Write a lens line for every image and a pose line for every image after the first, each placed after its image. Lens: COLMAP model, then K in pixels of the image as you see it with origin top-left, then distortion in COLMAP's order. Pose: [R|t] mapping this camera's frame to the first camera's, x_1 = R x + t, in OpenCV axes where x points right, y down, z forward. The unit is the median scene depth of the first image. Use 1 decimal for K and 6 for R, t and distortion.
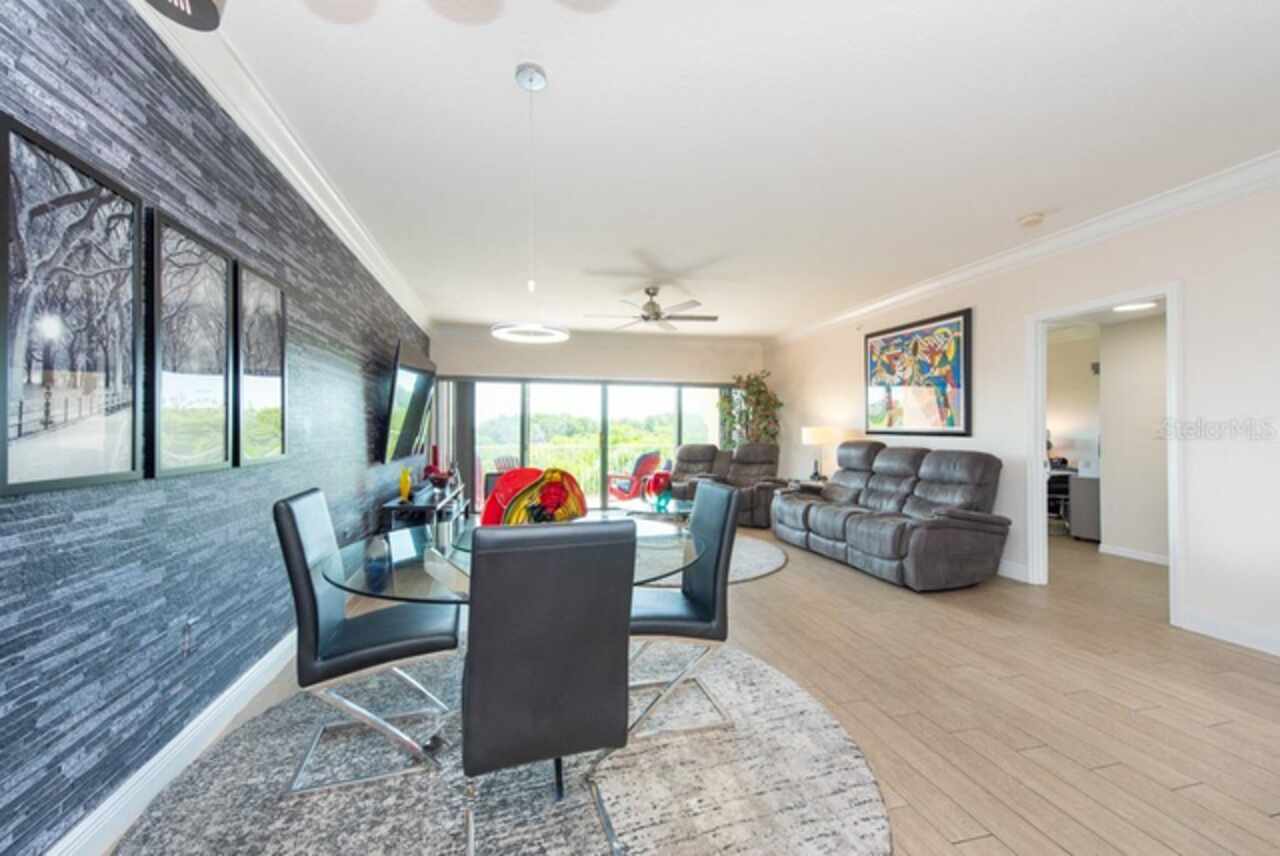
lens RADIAL K [[498.0, 0, 640.0], [0, 498.0, 428.0], [0, 0, 1]] dist [0.001741, -0.000122]
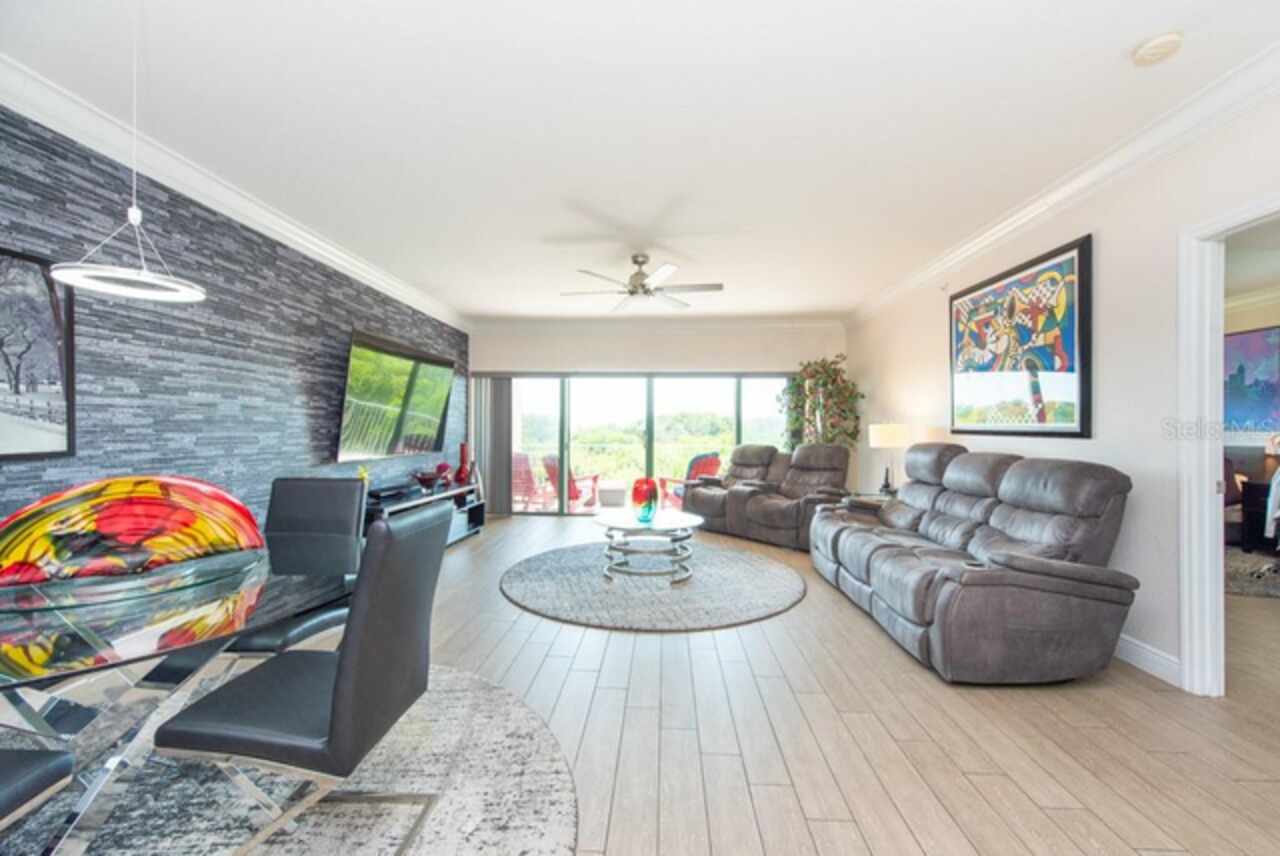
lens RADIAL K [[499.3, 0, 648.8], [0, 499.3, 428.4], [0, 0, 1]] dist [0.007060, -0.002410]
pose [[0.960833, 0.001835, -0.277120, 0.272046], [-0.001245, 0.999997, 0.002305, 0.004302], [0.277124, -0.001870, 0.960832, 0.210166]]
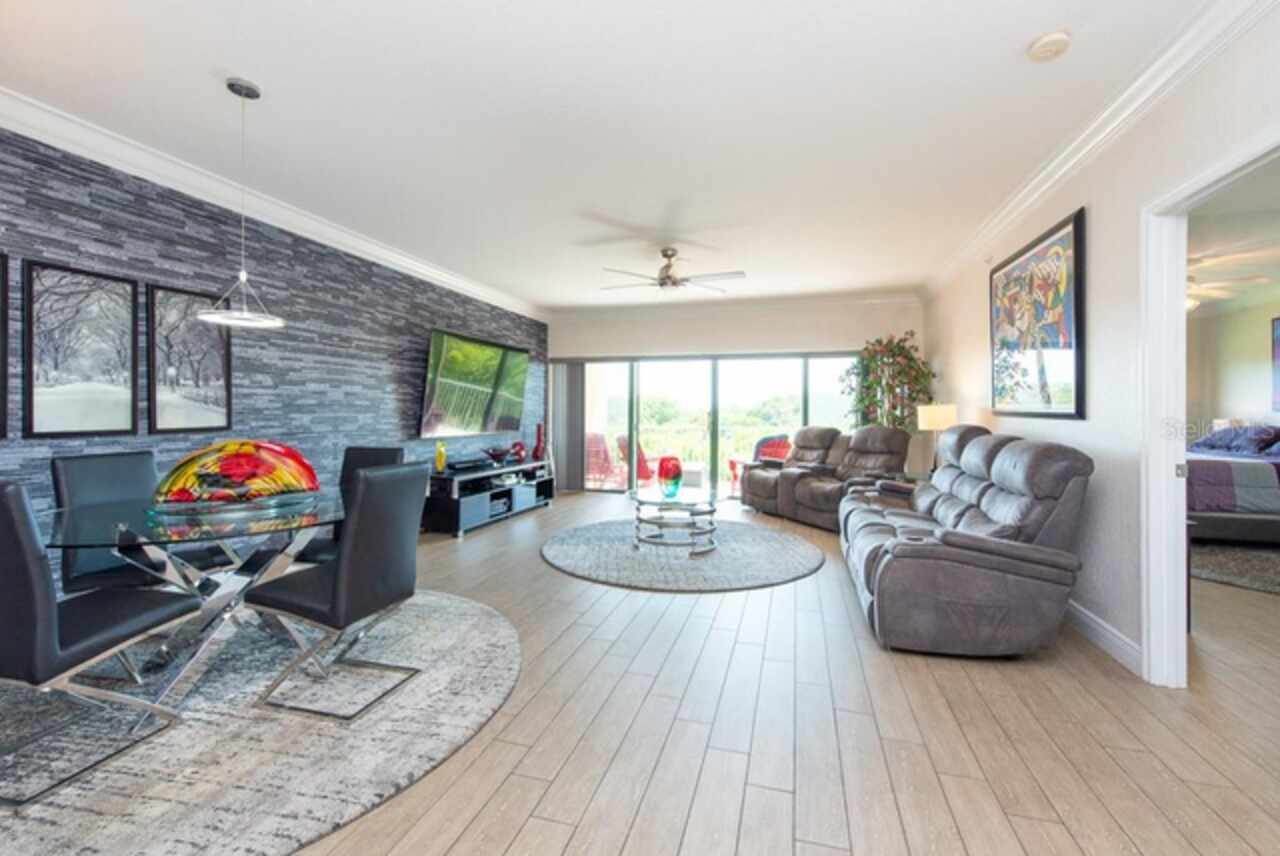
lens RADIAL K [[529.8, 0, 658.2], [0, 529.8, 409.6], [0, 0, 1]] dist [0.003256, 0.000072]
pose [[0.875188, 0.000031, -0.483783, 0.471407], [0.000440, 1.000000, 0.000859, 0.004442], [0.483783, -0.000964, 0.875188, 0.165182]]
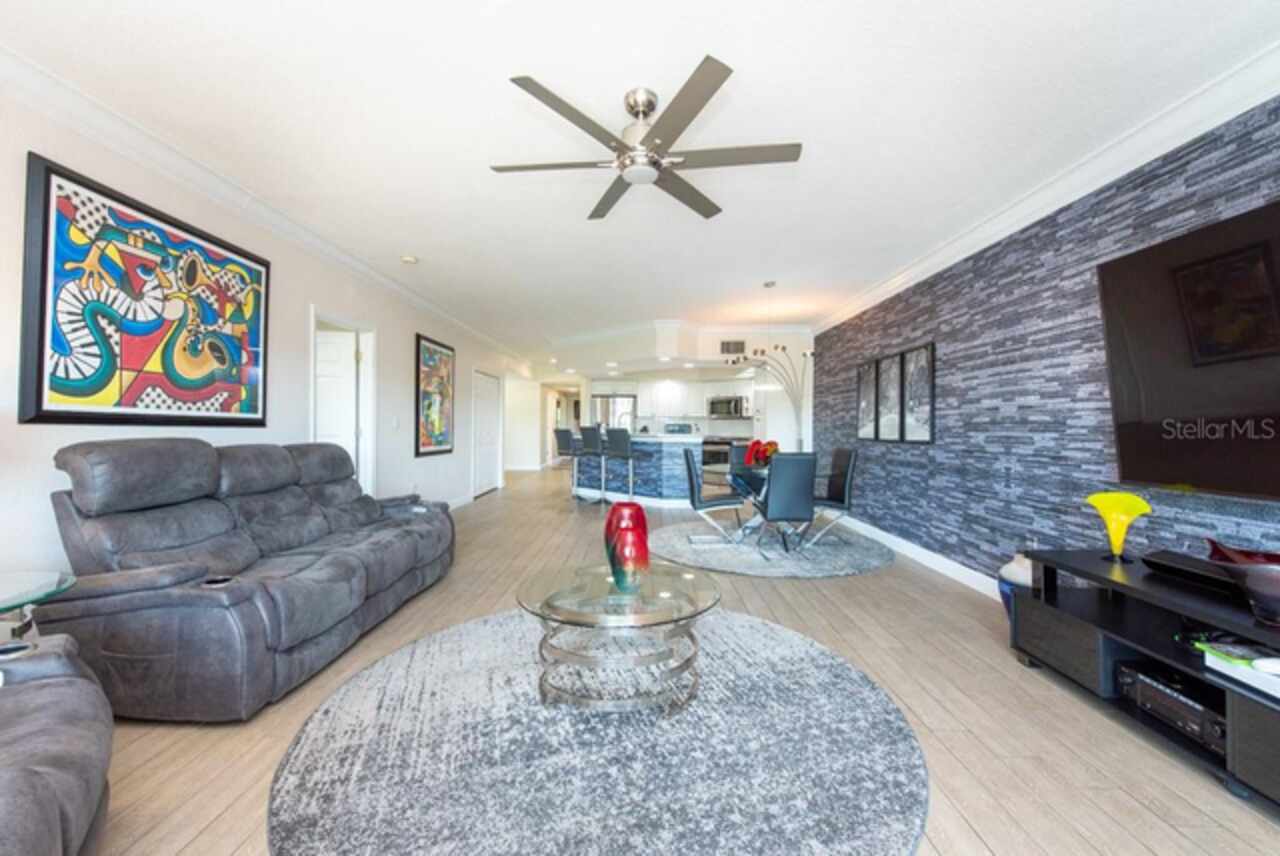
lens RADIAL K [[498.0, 0, 640.0], [0, 498.0, 428.0], [0, 0, 1]] dist [0.001741, -0.000122]
pose [[-0.967442, -0.010718, 0.252868, -0.092607], [-0.012399, 0.999910, -0.005053, 0.015176], [-0.252791, -0.008024, -0.967488, 1.449898]]
